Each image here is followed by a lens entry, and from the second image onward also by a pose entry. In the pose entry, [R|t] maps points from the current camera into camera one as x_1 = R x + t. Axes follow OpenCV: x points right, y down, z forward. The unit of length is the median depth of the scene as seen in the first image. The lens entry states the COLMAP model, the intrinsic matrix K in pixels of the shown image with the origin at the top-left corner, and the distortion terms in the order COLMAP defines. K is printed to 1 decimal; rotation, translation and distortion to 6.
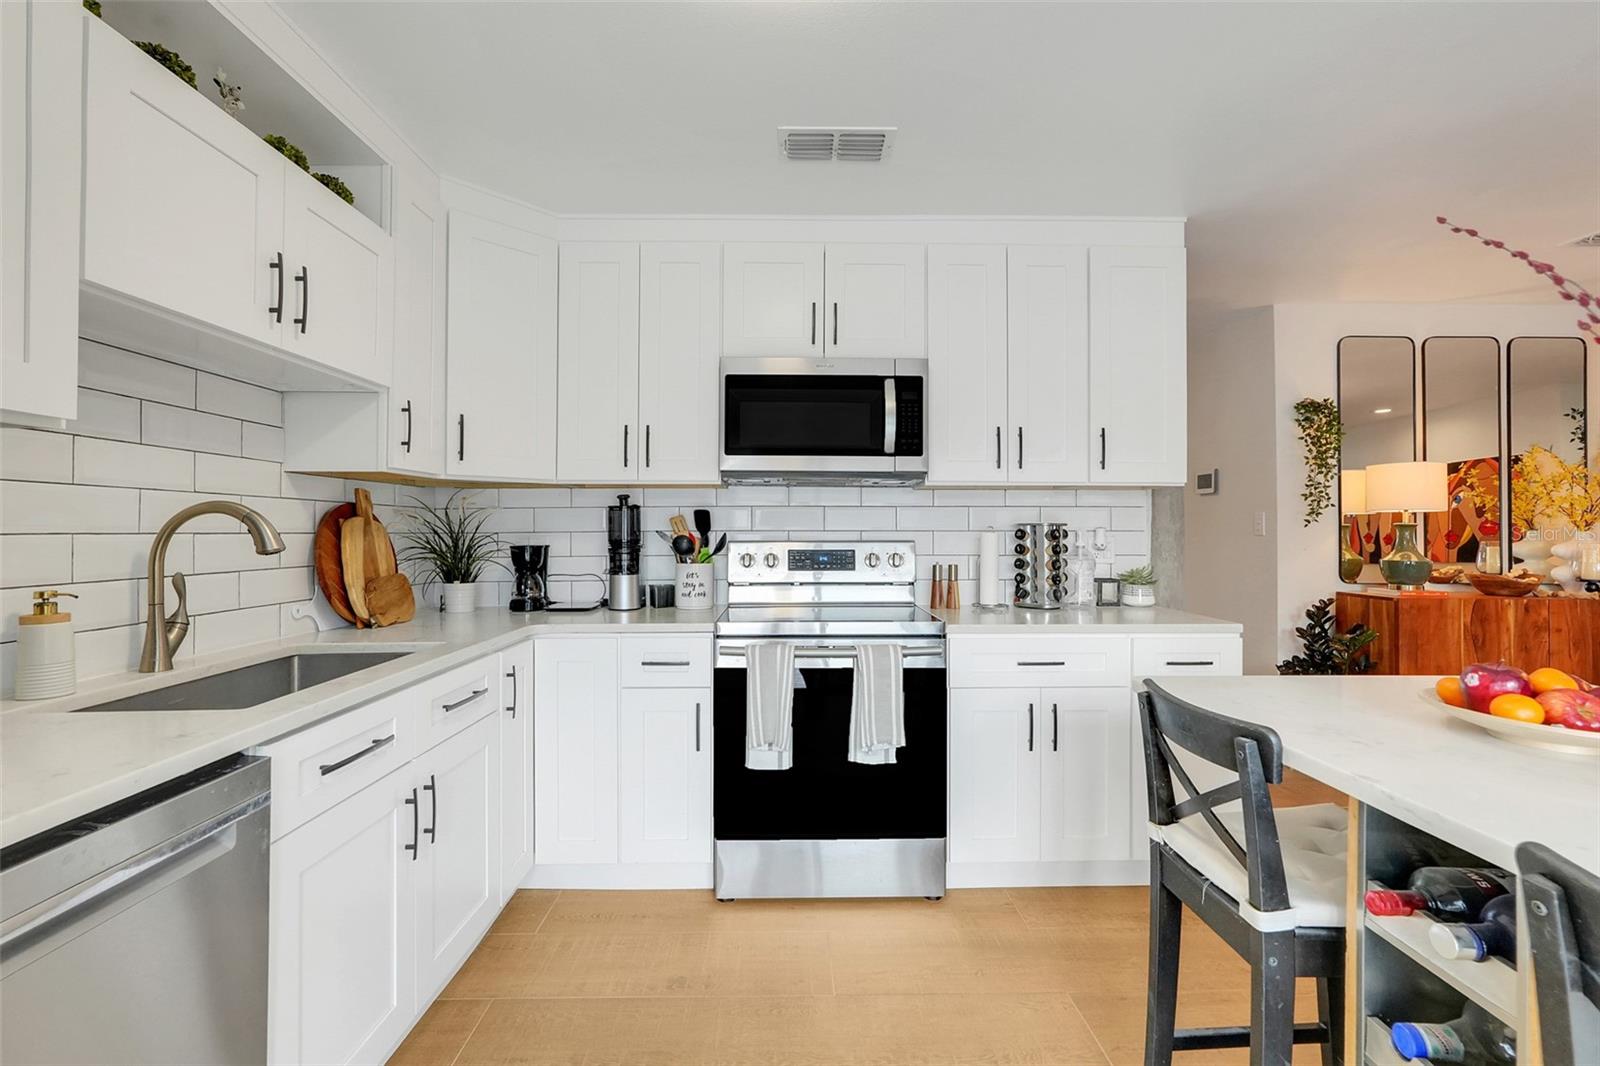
lens RADIAL K [[719.2, 0, 799.7], [0, 719.2, 519.7], [0, 0, 1]] dist [-0.014977, 0.007781]
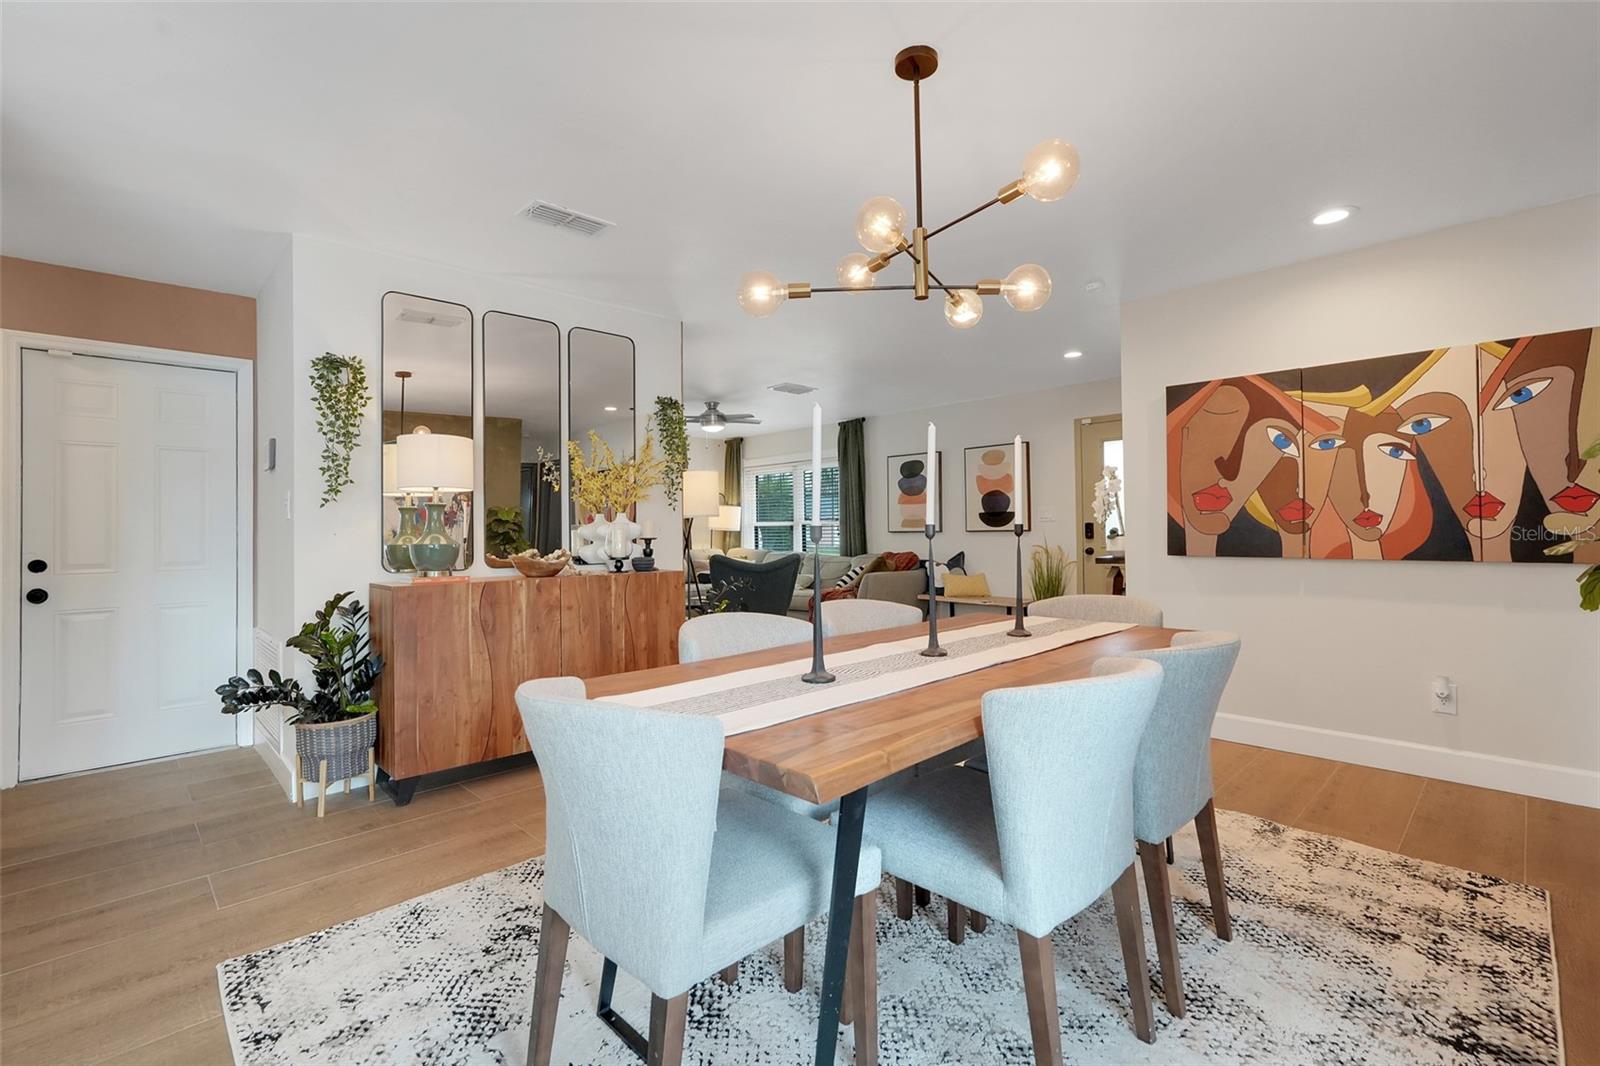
lens RADIAL K [[719.2, 0, 796.8], [0, 719.2, 518.5], [0, 0, 1]] dist [-0.014977, 0.007781]
pose [[0.732349, -0.000641, 0.680929, 0.737380], [0.006833, 0.999956, -0.006407, 0.043831], [-0.680895, 0.009345, 0.732321, 0.026672]]
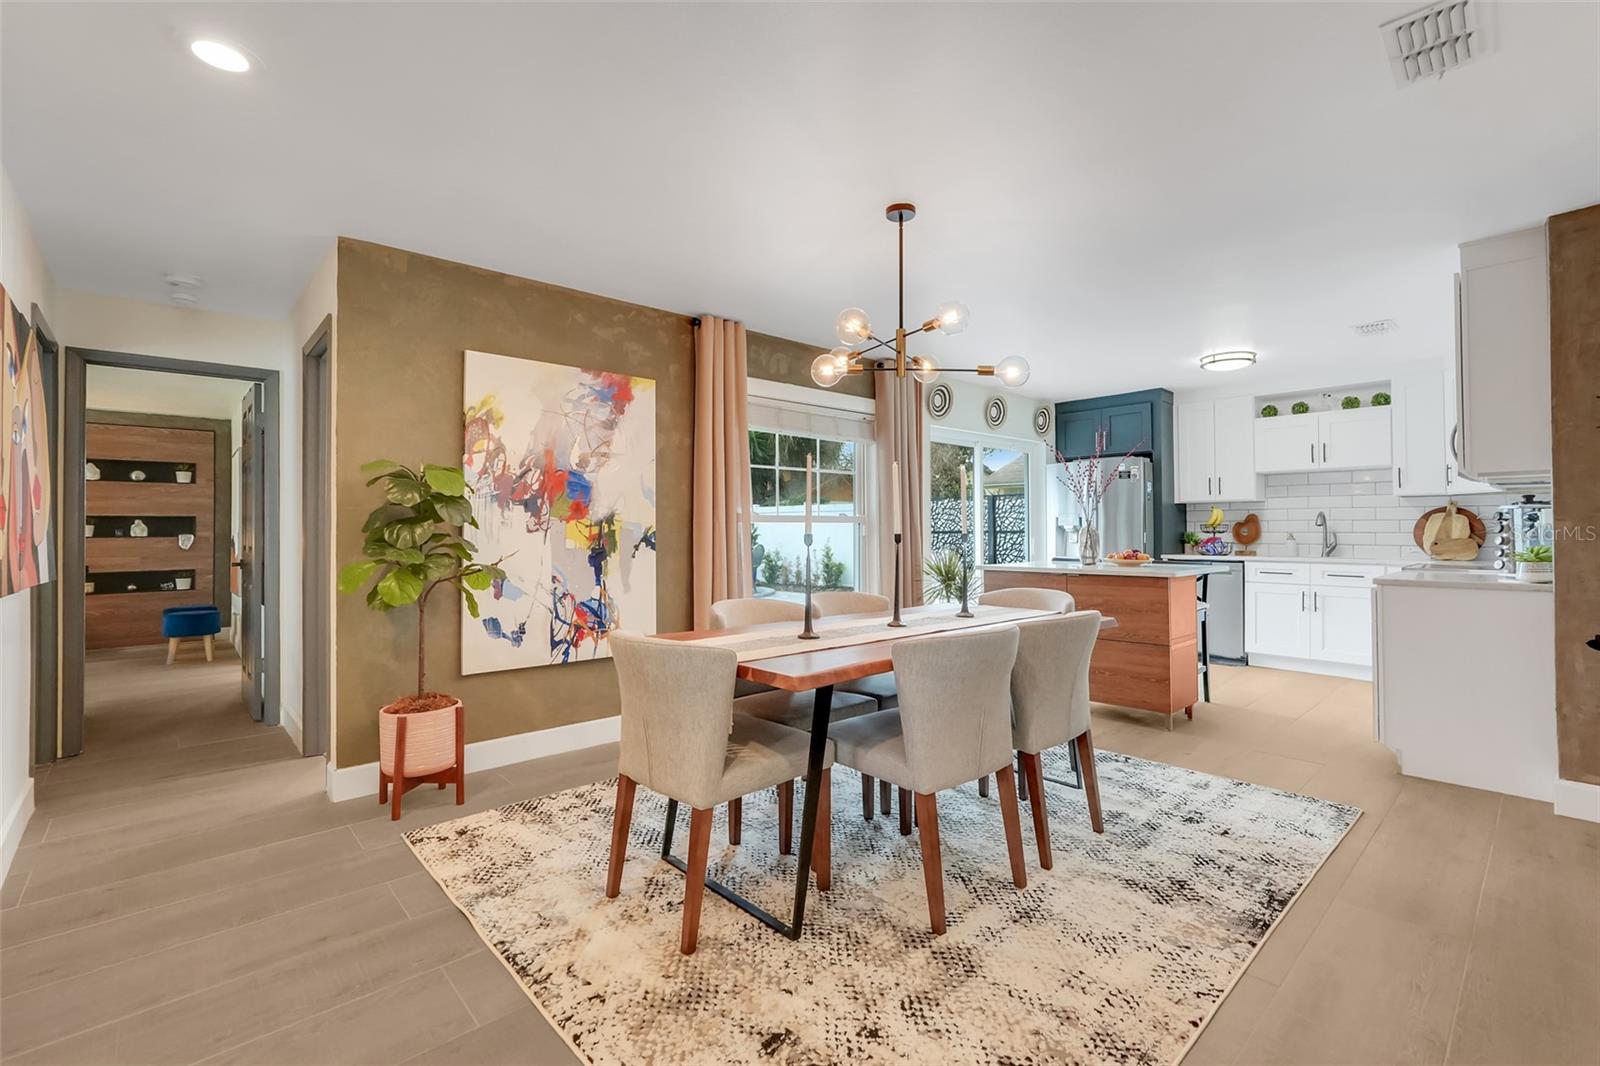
lens RADIAL K [[719.2, 0, 792.7], [0, 719.2, 523.7], [0, 0, 1]] dist [-0.014977, 0.007781]
pose [[-0.753936, -0.006685, -0.656914, 2.140226], [0.006707, 0.999818, -0.017872, 0.050195], [0.656914, -0.017880, -0.753753, 1.159496]]
